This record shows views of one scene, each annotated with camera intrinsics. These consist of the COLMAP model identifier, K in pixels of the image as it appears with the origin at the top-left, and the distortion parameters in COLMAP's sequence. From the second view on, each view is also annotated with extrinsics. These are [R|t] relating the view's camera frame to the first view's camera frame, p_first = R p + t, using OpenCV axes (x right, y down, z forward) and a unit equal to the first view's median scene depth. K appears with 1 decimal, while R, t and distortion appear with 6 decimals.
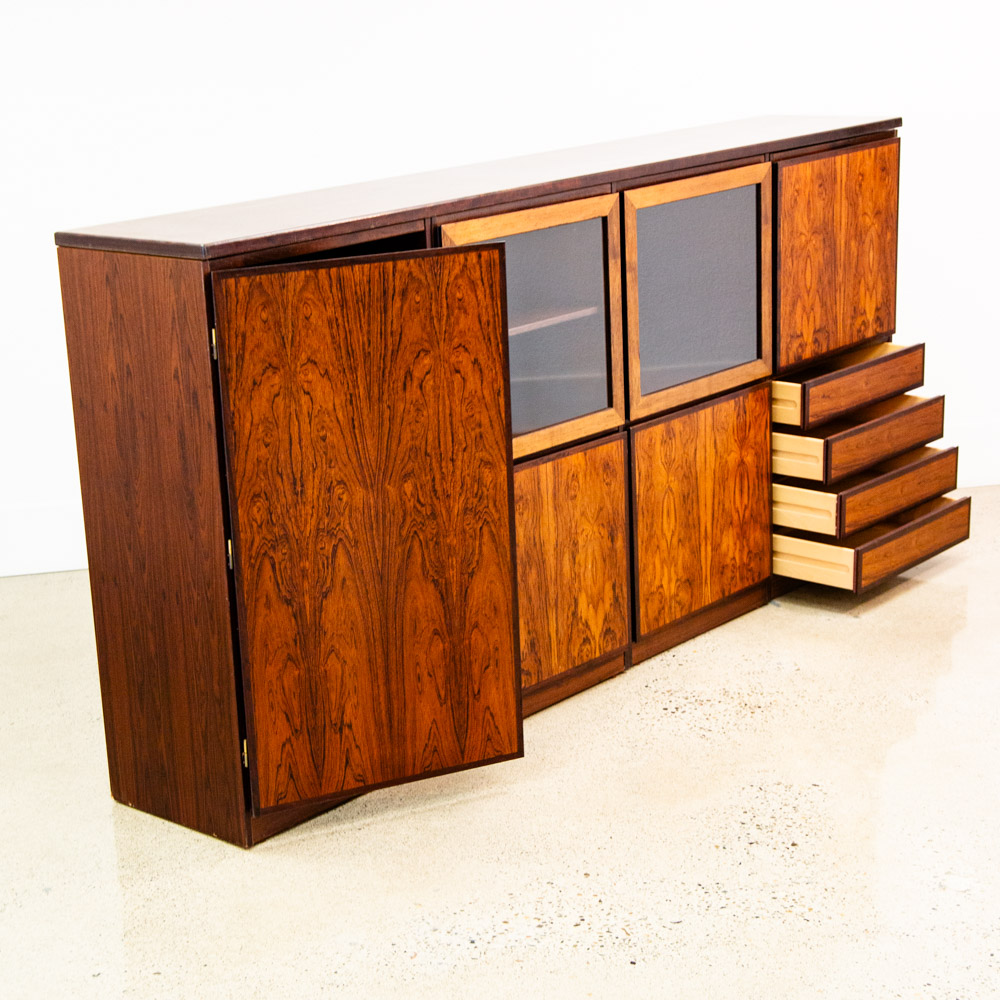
lens RADIAL K [[2063.6, 0, 496.5], [0, 2063.6, 560.1], [0, 0, 1]] dist [0.086506, 0.061848]
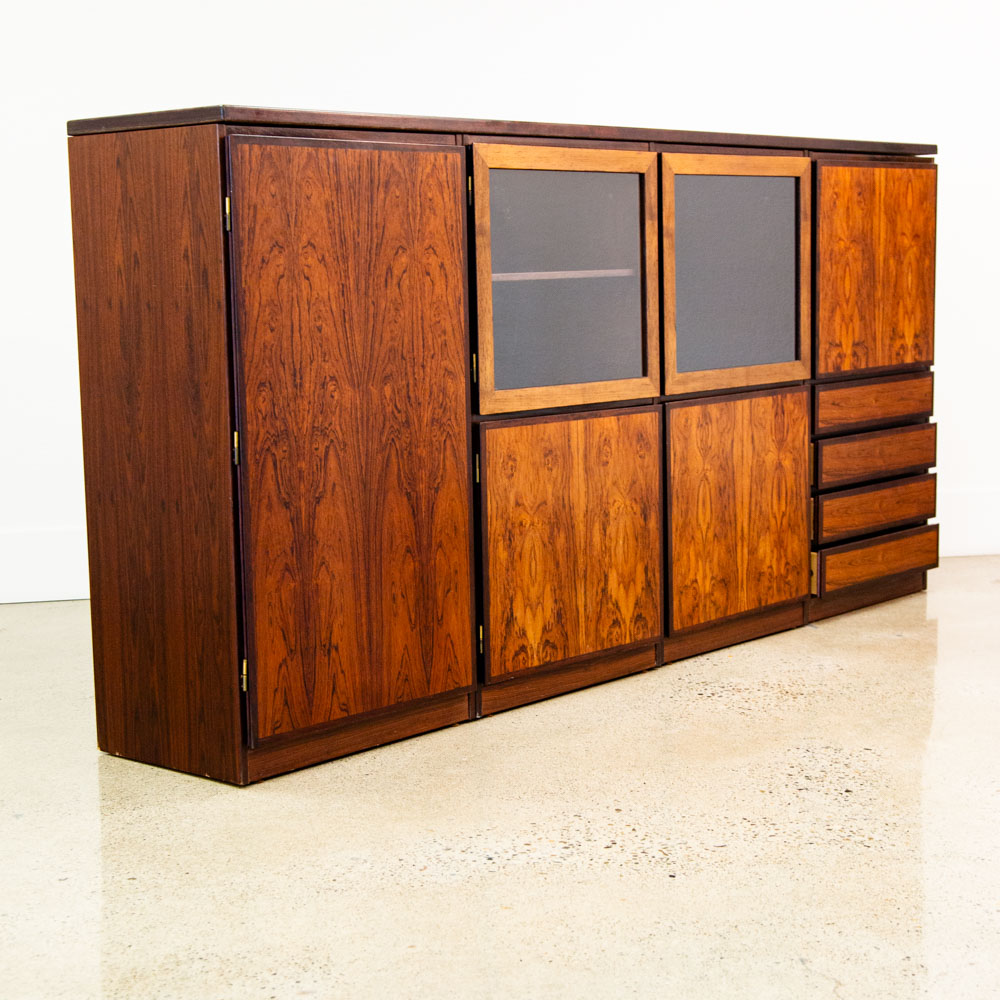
lens RADIAL K [[1953.2, 0, 502.0], [0, 1953.2, 538.9], [0, 0, 1]] dist [0.045863, 0.114028]
pose [[0.999751, 0.020871, -0.007931, -0.002023], [-0.021821, 0.988565, -0.149206, 0.131592], [0.004726, 0.149342, 0.988774, 0.116149]]
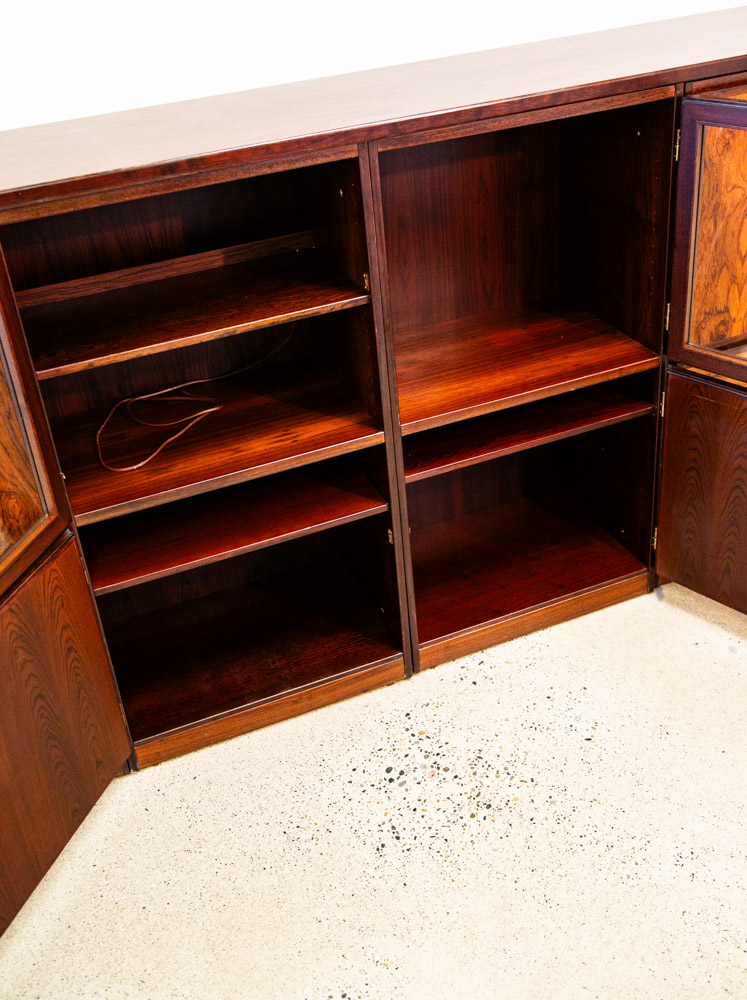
lens RADIAL K [[1065.5, 0, 373.7], [0, 1065.5, 448.3], [0, 0, 1]] dist [0.005674, 0.000611]
pose [[0.886676, 0.202260, -0.415808, 0.226691], [-0.087405, 0.956359, 0.278815, -0.174698], [0.454055, -0.210874, 0.865659, 0.617746]]
